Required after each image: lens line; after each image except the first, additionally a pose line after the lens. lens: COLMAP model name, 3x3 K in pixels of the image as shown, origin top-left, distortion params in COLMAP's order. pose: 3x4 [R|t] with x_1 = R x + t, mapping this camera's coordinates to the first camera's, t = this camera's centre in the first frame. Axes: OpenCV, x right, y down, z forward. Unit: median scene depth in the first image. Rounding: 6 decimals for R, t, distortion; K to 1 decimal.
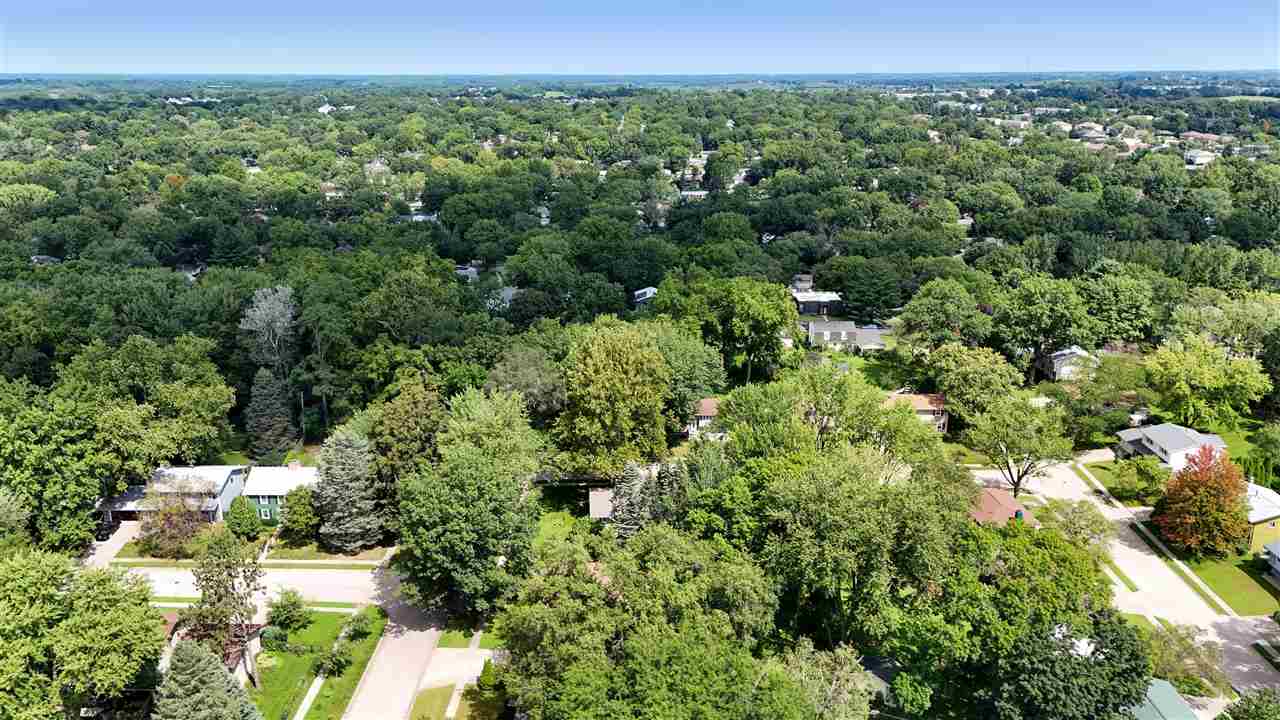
lens RADIAL K [[891.4, 0, 640.4], [0, 891.4, 358.6], [0, 0, 1]] dist [0.005445, 0.001675]
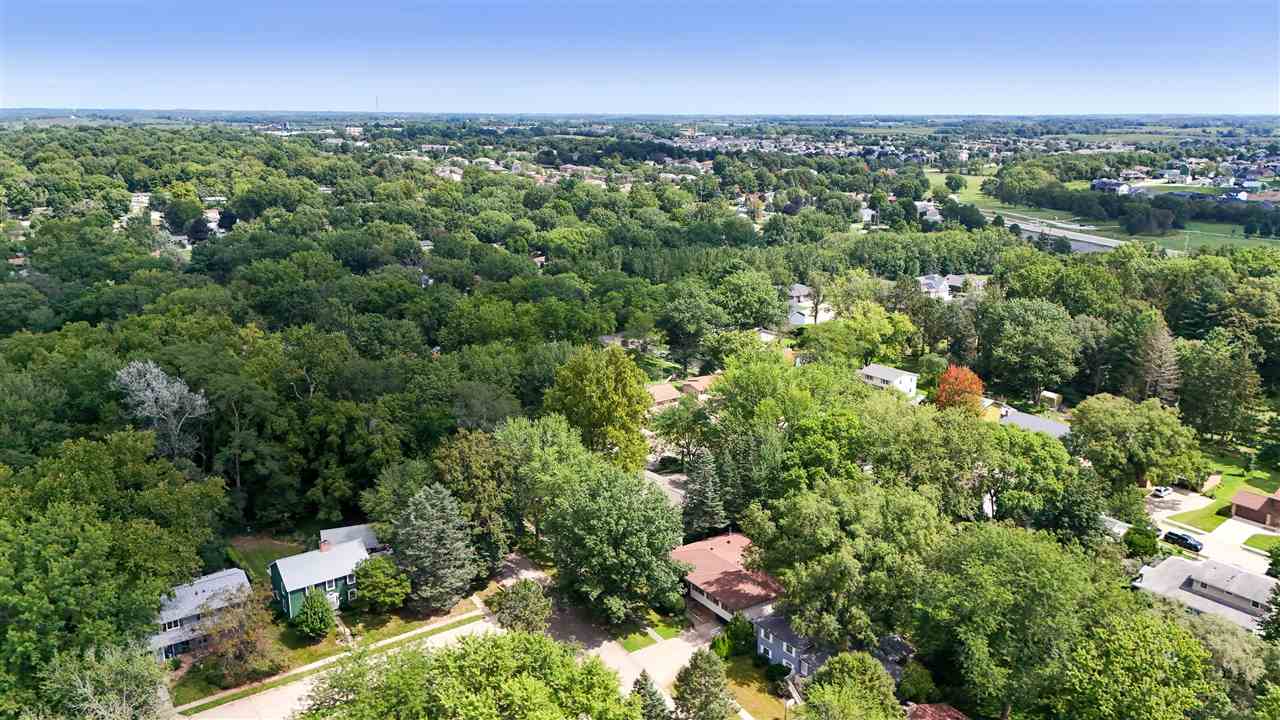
lens RADIAL K [[891.4, 0, 642.1], [0, 891.4, 360.1], [0, 0, 1]] dist [0.005445, 0.001675]
pose [[0.796203, -0.144392, 0.587547, -0.626359], [0.166269, 0.985934, 0.016982, -0.021314], [-0.581735, 0.084170, 0.809012, 0.099527]]
